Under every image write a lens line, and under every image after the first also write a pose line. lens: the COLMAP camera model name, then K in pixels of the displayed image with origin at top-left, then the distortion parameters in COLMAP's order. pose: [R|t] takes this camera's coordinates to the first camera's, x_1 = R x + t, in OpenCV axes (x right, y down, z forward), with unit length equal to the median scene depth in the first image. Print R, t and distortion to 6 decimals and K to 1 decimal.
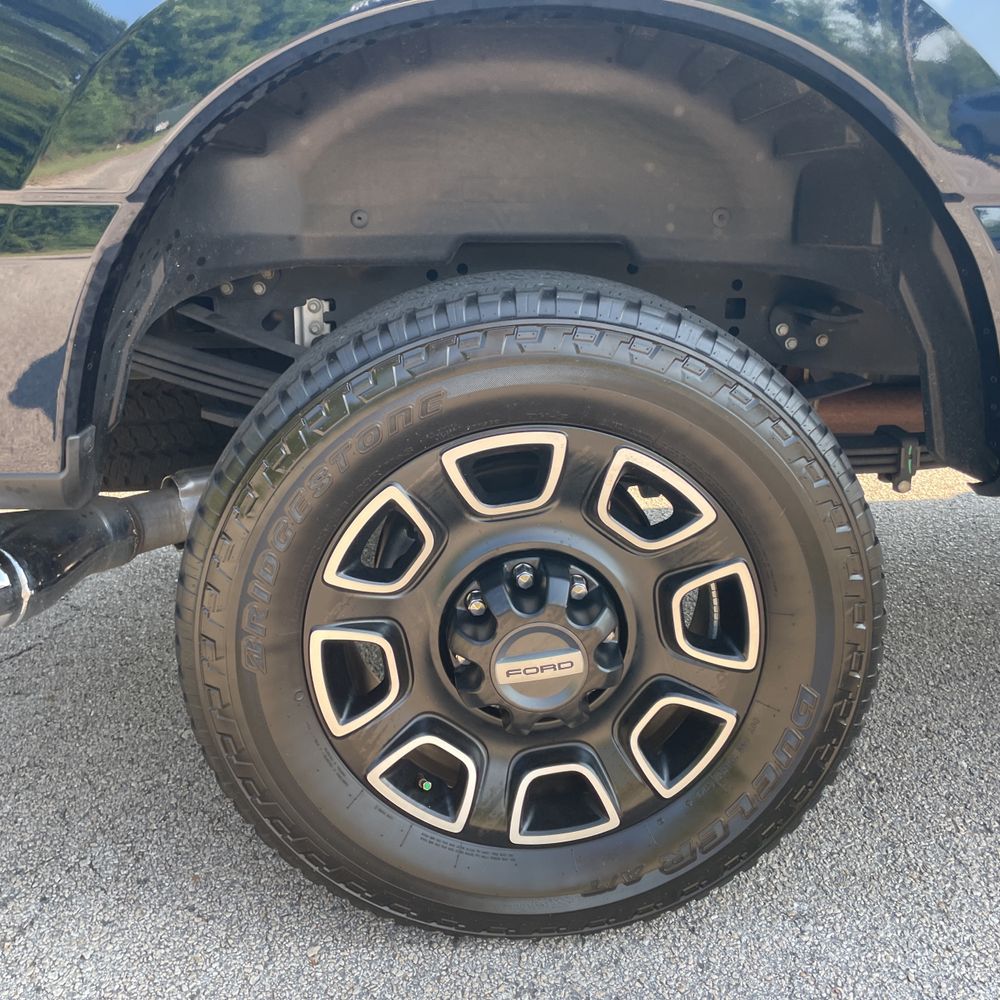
lens RADIAL K [[1052.4, 0, 494.0], [0, 1052.4, 495.5], [0, 0, 1]] dist [0.085331, -0.127227]
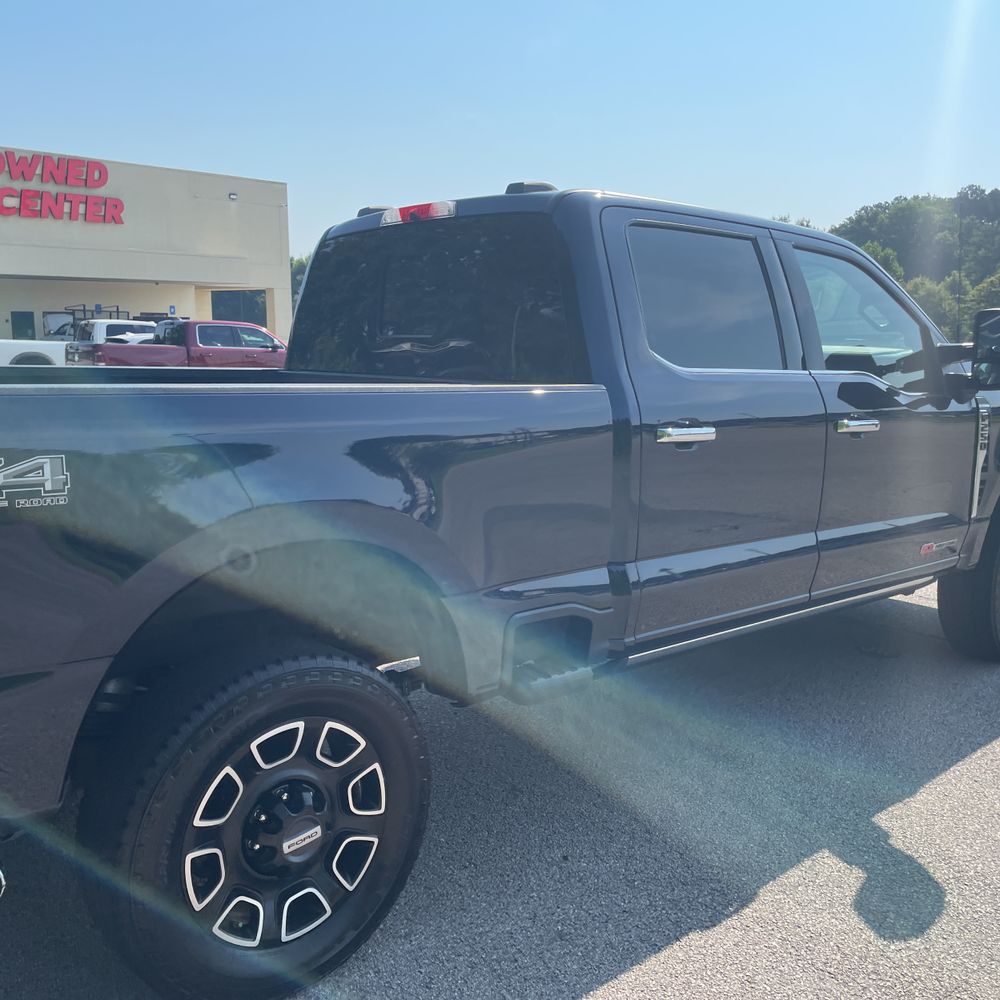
lens RADIAL K [[1052.4, 0, 494.0], [0, 1052.4, 495.5], [0, 0, 1]] dist [0.085331, -0.127227]
pose [[0.777563, -0.077146, 0.624054, -0.863457], [0.171644, 0.980796, -0.092620, -0.224161], [-0.604924, 0.179133, 0.775872, -0.890665]]
